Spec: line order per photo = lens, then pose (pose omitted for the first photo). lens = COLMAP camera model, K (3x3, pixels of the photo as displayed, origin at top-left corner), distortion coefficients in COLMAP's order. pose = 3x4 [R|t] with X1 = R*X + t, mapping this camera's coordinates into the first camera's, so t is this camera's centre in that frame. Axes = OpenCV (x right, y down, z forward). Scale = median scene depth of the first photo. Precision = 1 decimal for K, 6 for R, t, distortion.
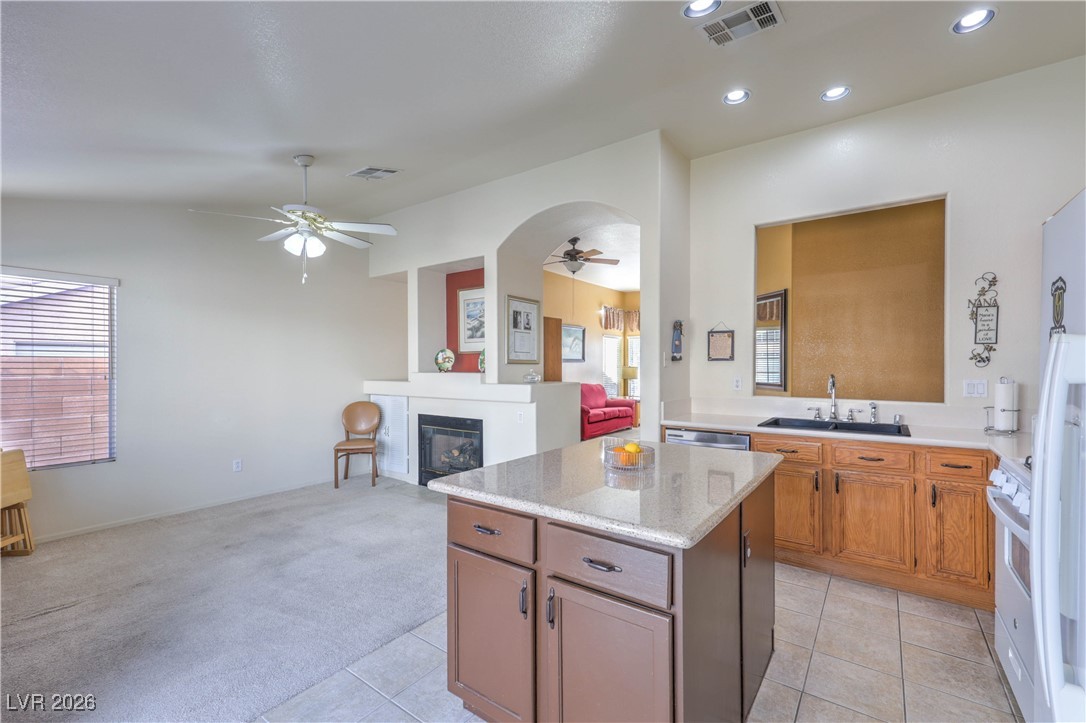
lens RADIAL K [[458.4, 0, 559.1], [0, 458.4, 370.9], [0, 0, 1]] dist [0.002793, 0.000849]
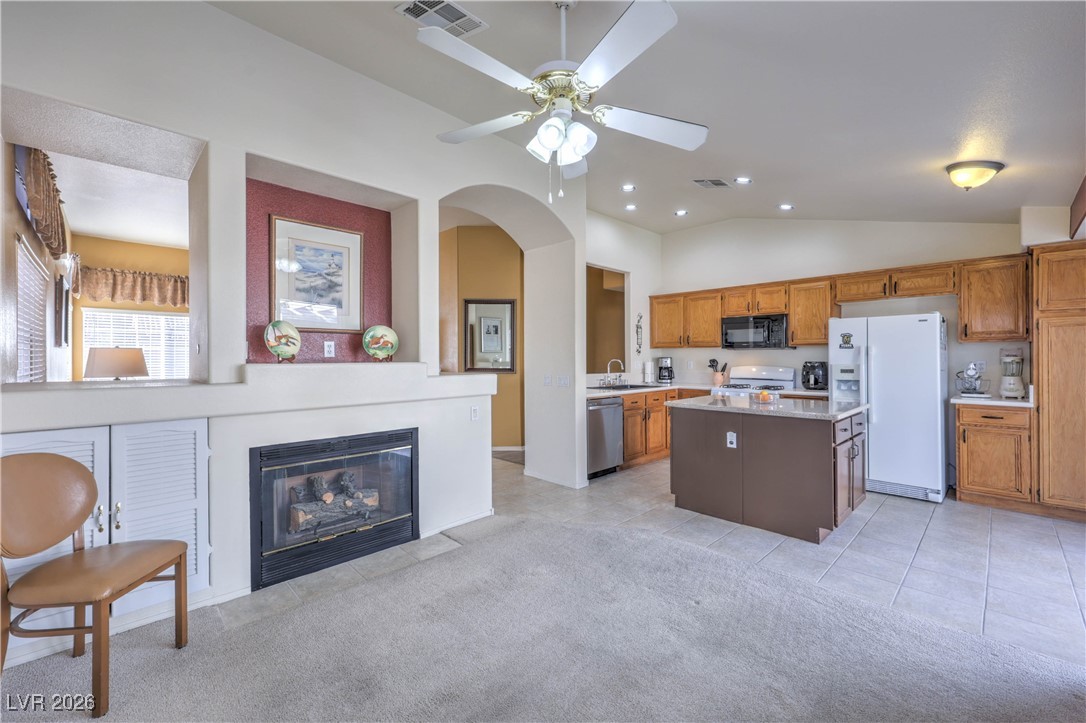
lens RADIAL K [[436.6, 0, 548.3], [0, 436.6, 358.4], [0, 0, 1]] dist [-0.001229, -0.000061]
pose [[0.183605, -0.003152, 0.982995, -0.815880], [0.010508, 0.999944, 0.001243, 0.000156], [-0.982944, 0.010101, 0.183628, 0.688064]]
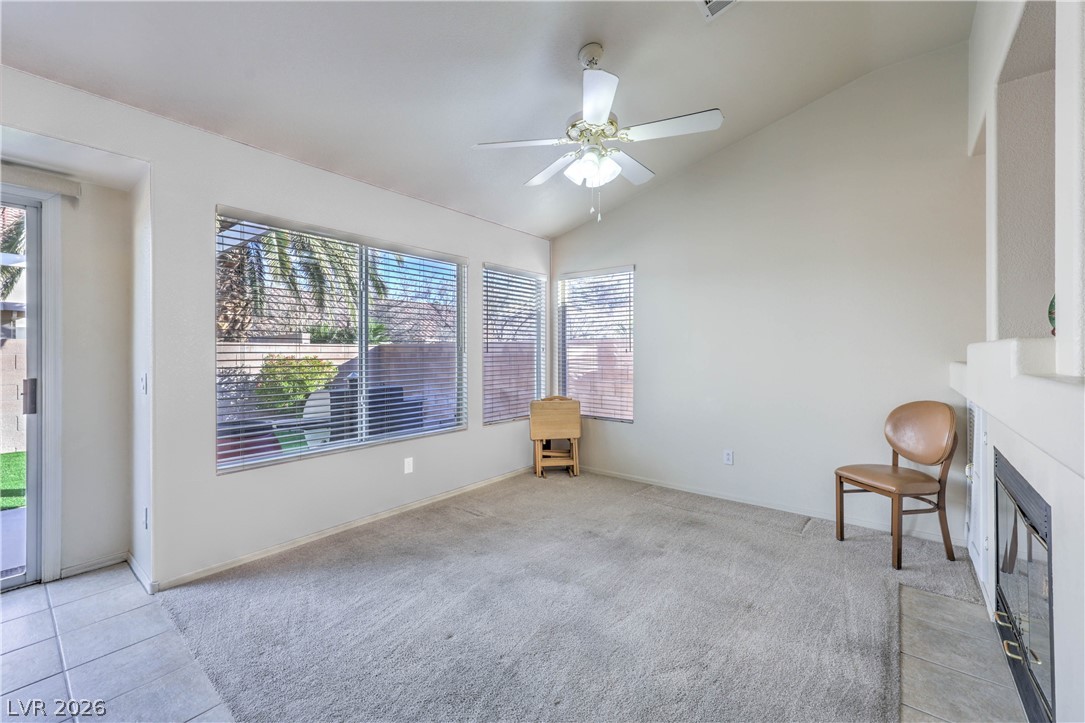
lens RADIAL K [[436.0, 0, 541.8], [0, 436.0, 350.0], [0, 0, 1]] dist [-0.000114, -0.000045]
pose [[-0.080418, -0.003550, -0.996755, 0.119650], [-0.002552, 0.999991, -0.003356, 0.014428], [0.996758, 0.002273, -0.080427, 0.732925]]
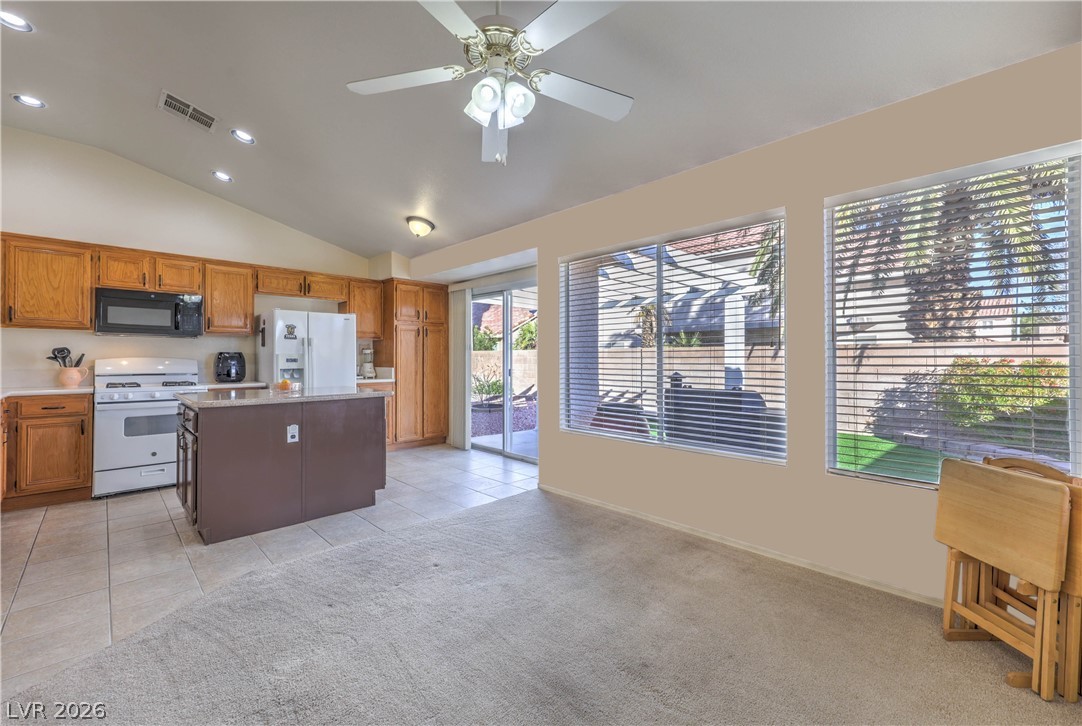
lens RADIAL K [[450.0, 0, 544.6], [0, 450.0, 355.7], [0, 0, 1]] dist [0.002440, 0.000312]
pose [[-0.983493, -0.001236, 0.180943, -0.522607], [-0.000893, 0.999998, 0.001979, 0.022716], [-0.180945, 0.001785, -0.983492, 1.143313]]
